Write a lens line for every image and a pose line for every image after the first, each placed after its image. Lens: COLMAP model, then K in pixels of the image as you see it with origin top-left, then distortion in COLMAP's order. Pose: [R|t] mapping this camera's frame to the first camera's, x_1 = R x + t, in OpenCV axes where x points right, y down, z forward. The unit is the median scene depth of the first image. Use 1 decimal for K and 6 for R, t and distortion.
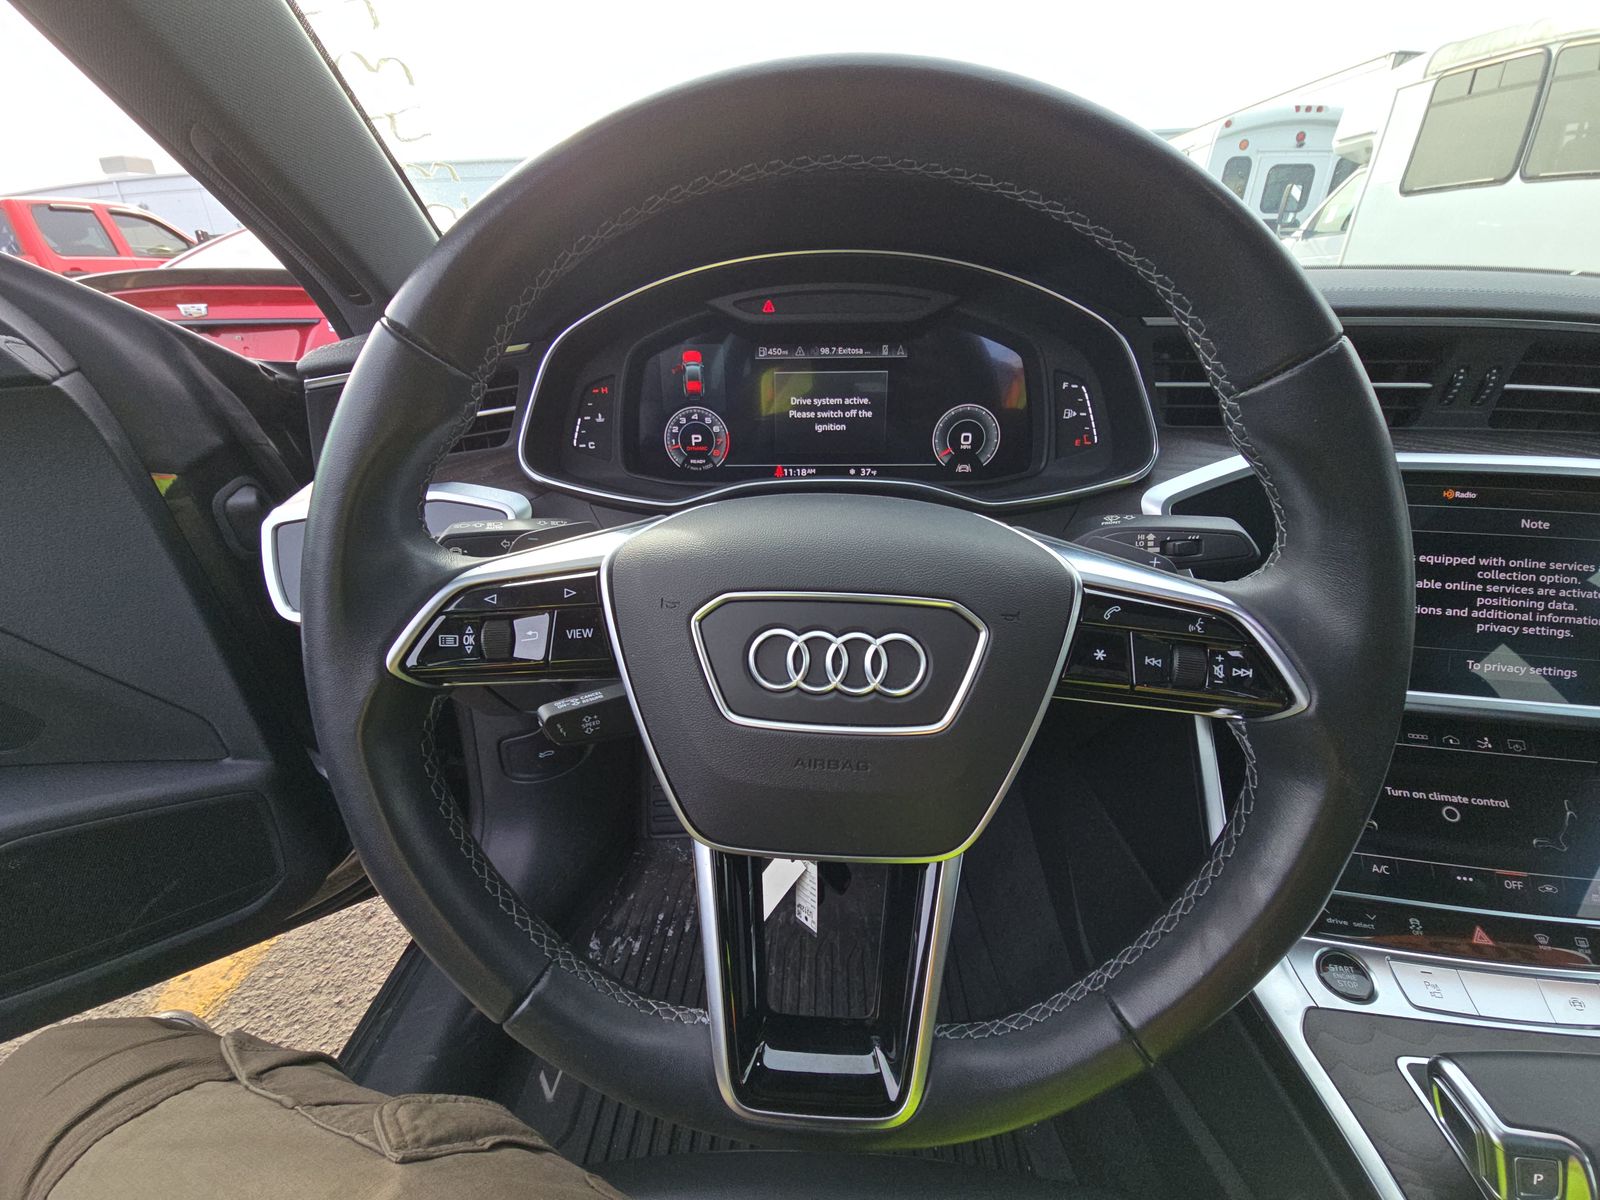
lens RADIAL K [[651.9, 0, 800.0], [0, 651.9, 600.0], [0, 0, 1]] dist [0.006331, -0.009520]
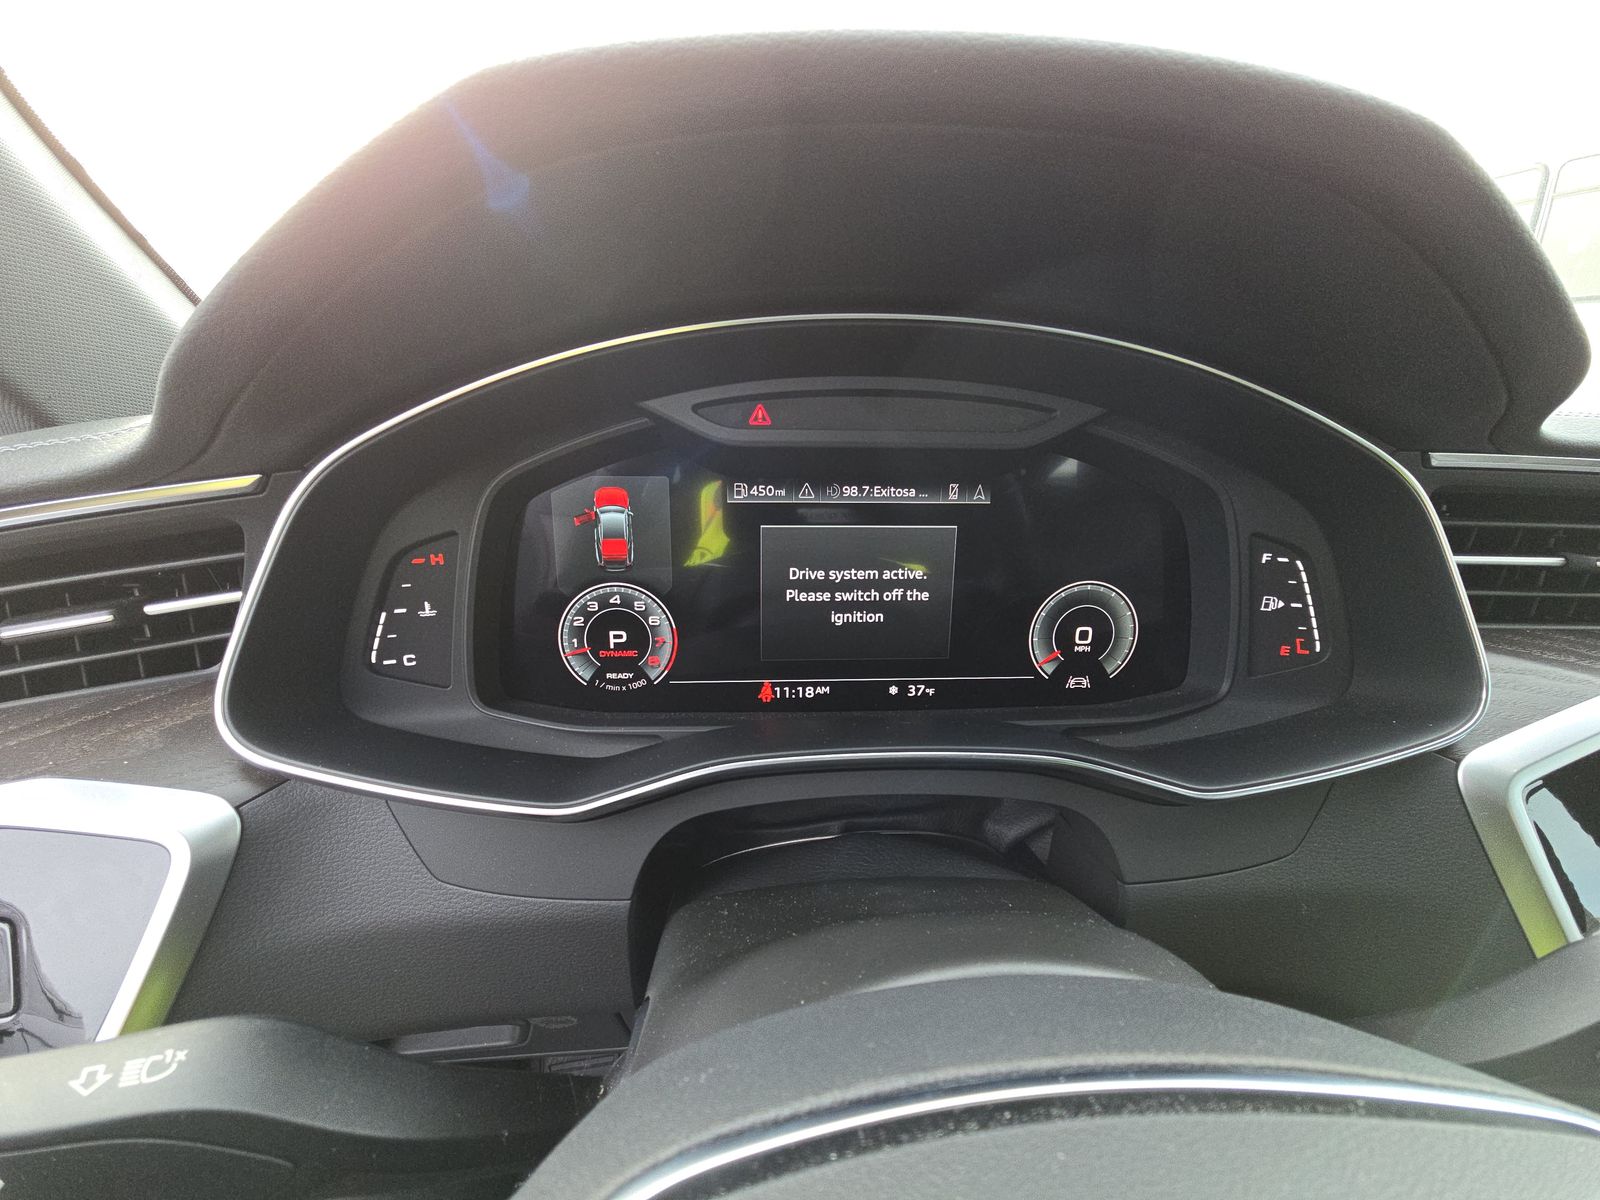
lens RADIAL K [[651.9, 0, 800.0], [0, 651.9, 600.0], [0, 0, 1]] dist [0.006331, -0.009520]
pose [[0.992898, -0.004762, 0.118872, -0.073985], [0.022512, 0.988667, -0.148429, -0.202083], [-0.116818, 0.150051, 0.981753, 0.453646]]
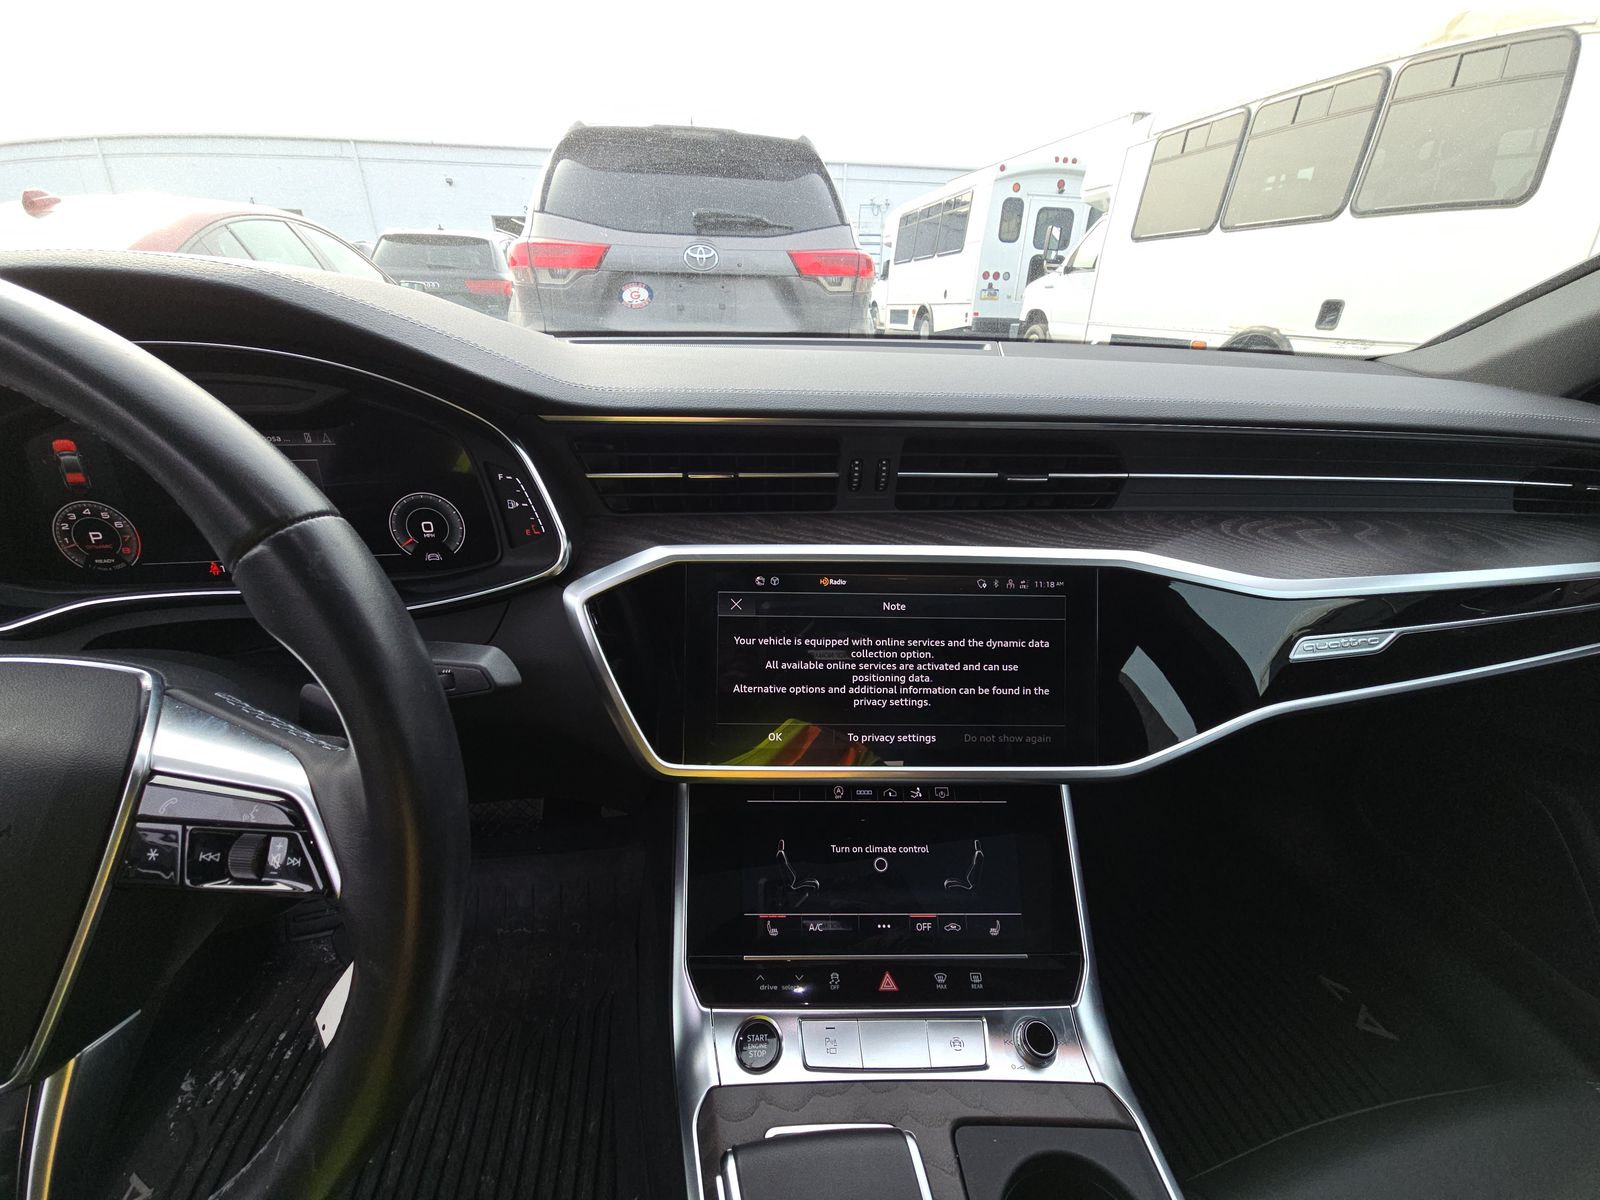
lens RADIAL K [[651.9, 0, 800.0], [0, 651.9, 600.0], [0, 0, 1]] dist [0.006331, -0.009520]
pose [[0.972848, -0.059103, 0.223771, 0.578432], [0.062065, 0.998053, -0.006224, -0.104353], [-0.222967, 0.019943, 0.974622, -0.045567]]
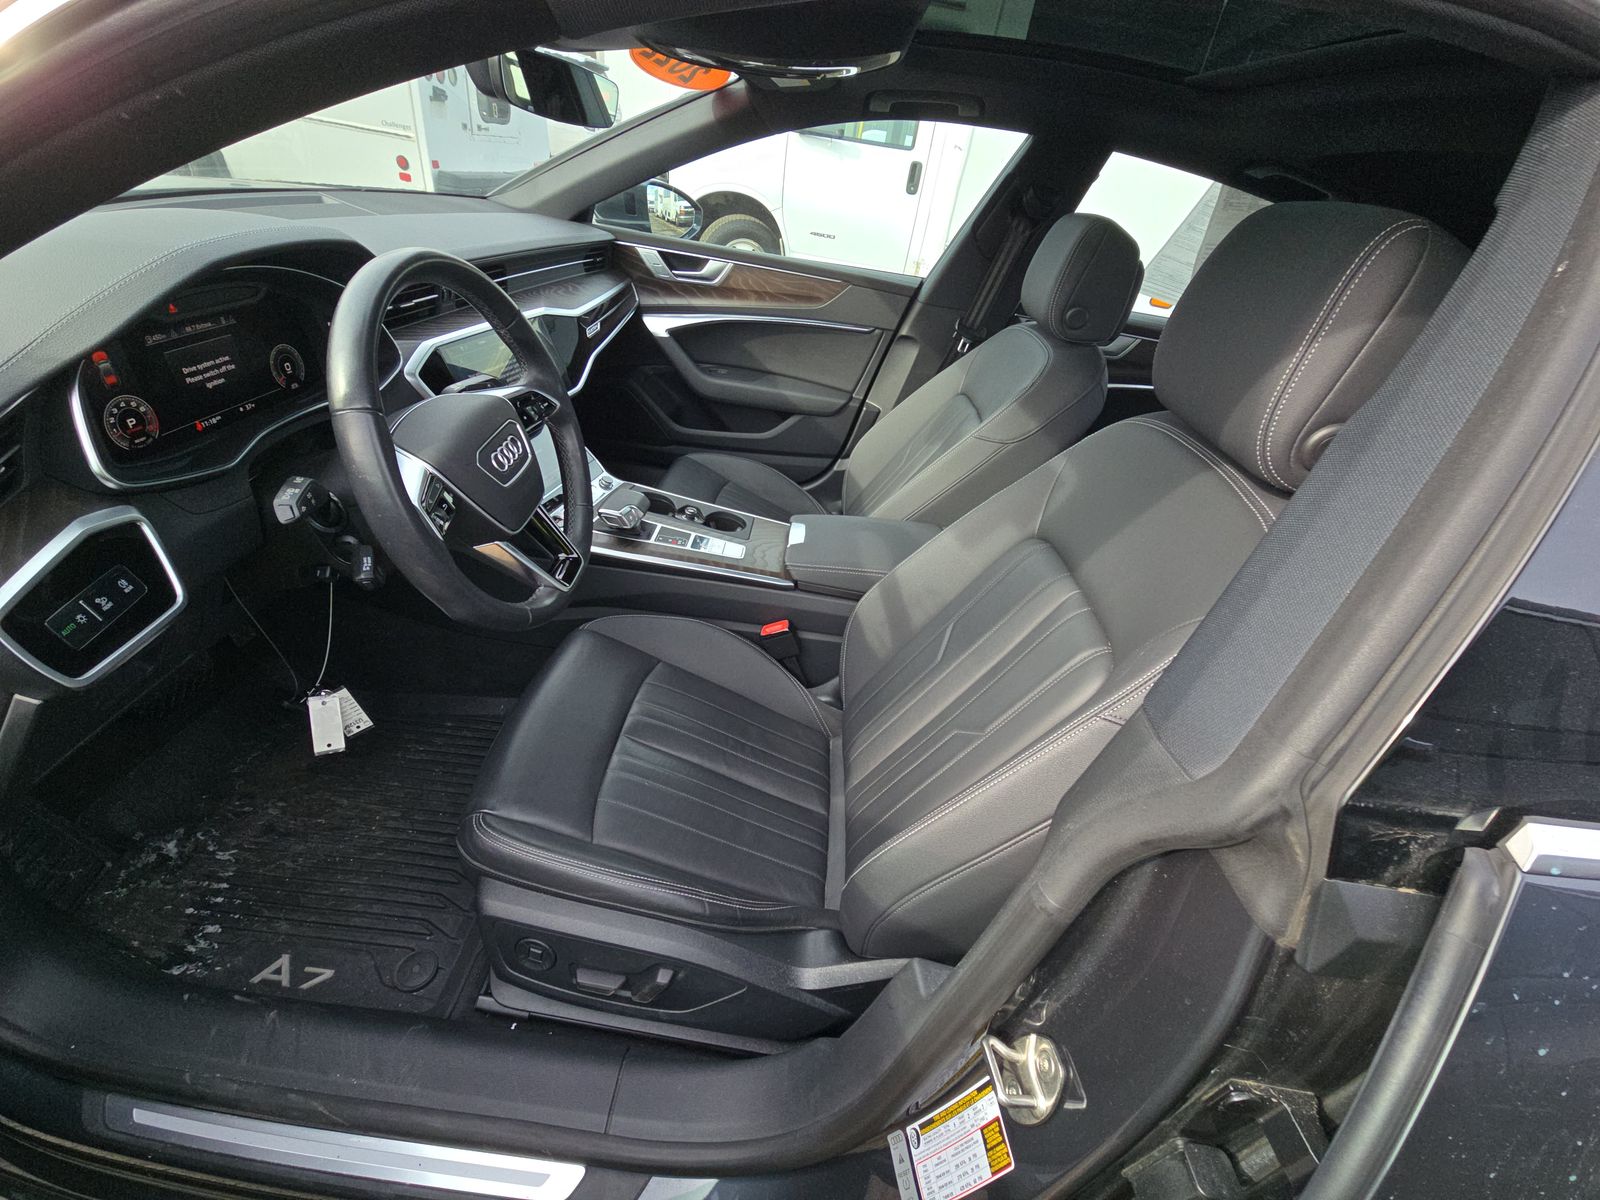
lens RADIAL K [[651.9, 0, 800.0], [0, 651.9, 600.0], [0, 0, 1]] dist [0.006331, -0.009520]
pose [[0.008397, -0.542629, 0.839930, -1.396380], [0.295301, 0.803844, 0.516364, -0.248247], [-0.955368, 0.243696, 0.166989, -0.314005]]
